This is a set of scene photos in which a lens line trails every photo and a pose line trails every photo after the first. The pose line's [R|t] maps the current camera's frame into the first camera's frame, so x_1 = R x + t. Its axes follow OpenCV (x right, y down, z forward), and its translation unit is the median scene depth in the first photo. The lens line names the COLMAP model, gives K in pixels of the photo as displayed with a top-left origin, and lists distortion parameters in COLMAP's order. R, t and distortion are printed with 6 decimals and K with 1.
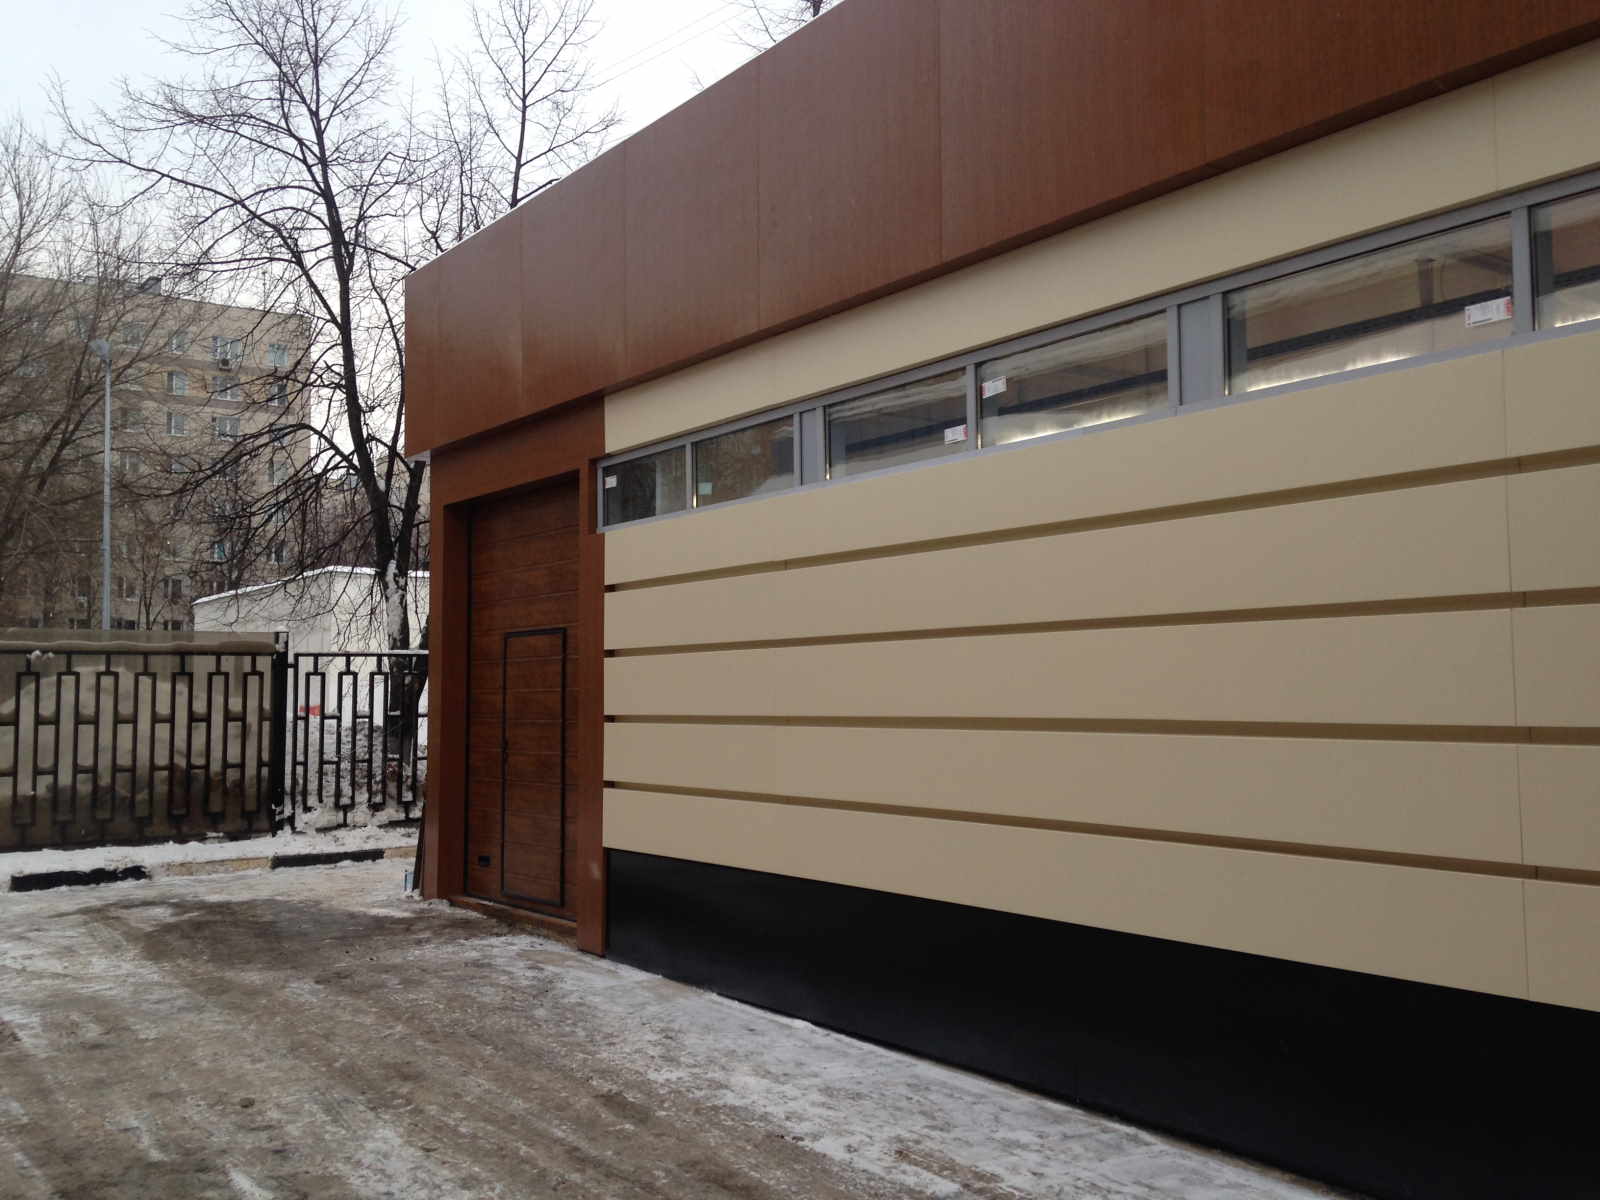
lens RADIAL K [[1547.6, 0, 795.5], [0, 1547.6, 586.9], [0, 0, 1]] dist [0.073630, 0.000000]
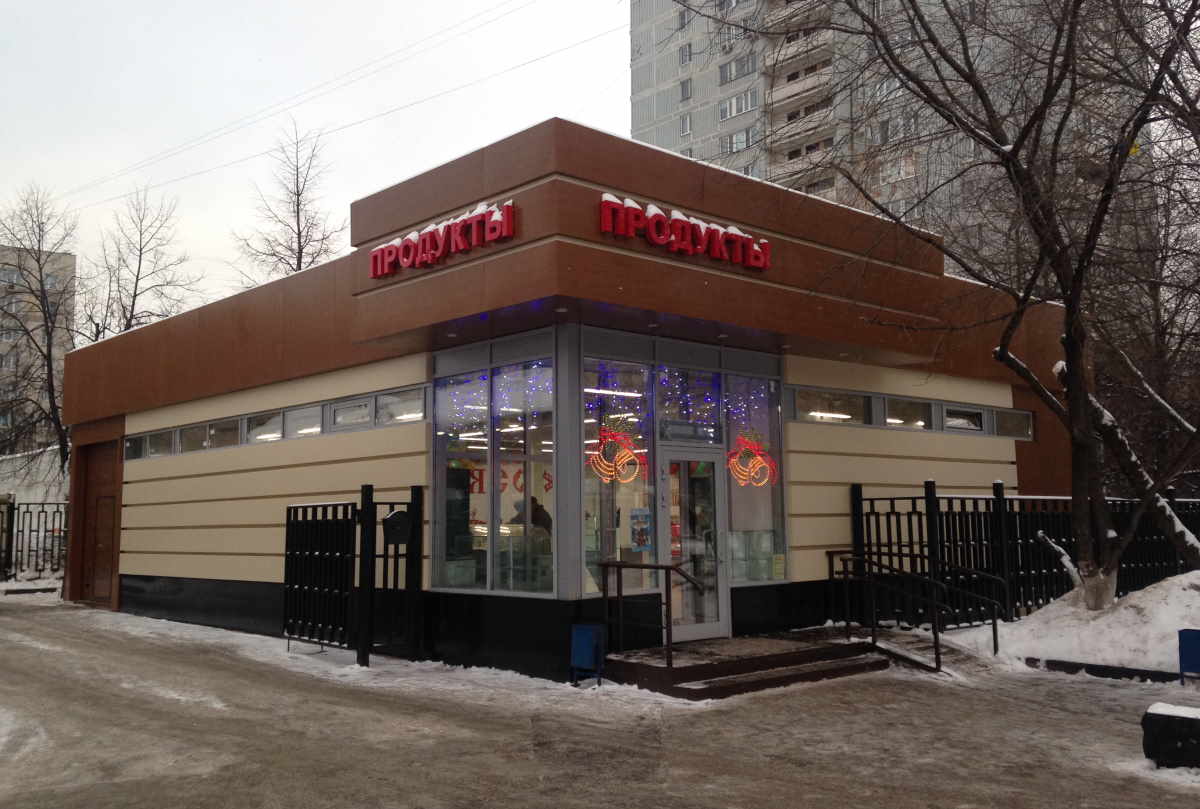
lens RADIAL K [[1100.1, 0, 603.7], [0, 1100.1, 413.9], [0, 0, 1]] dist [0.005874, 0.000000]
pose [[0.989803, 0.012960, 0.141854, 0.304673], [-0.008572, 0.999467, -0.031503, -0.045777], [-0.142187, 0.029966, 0.989386, -0.743564]]
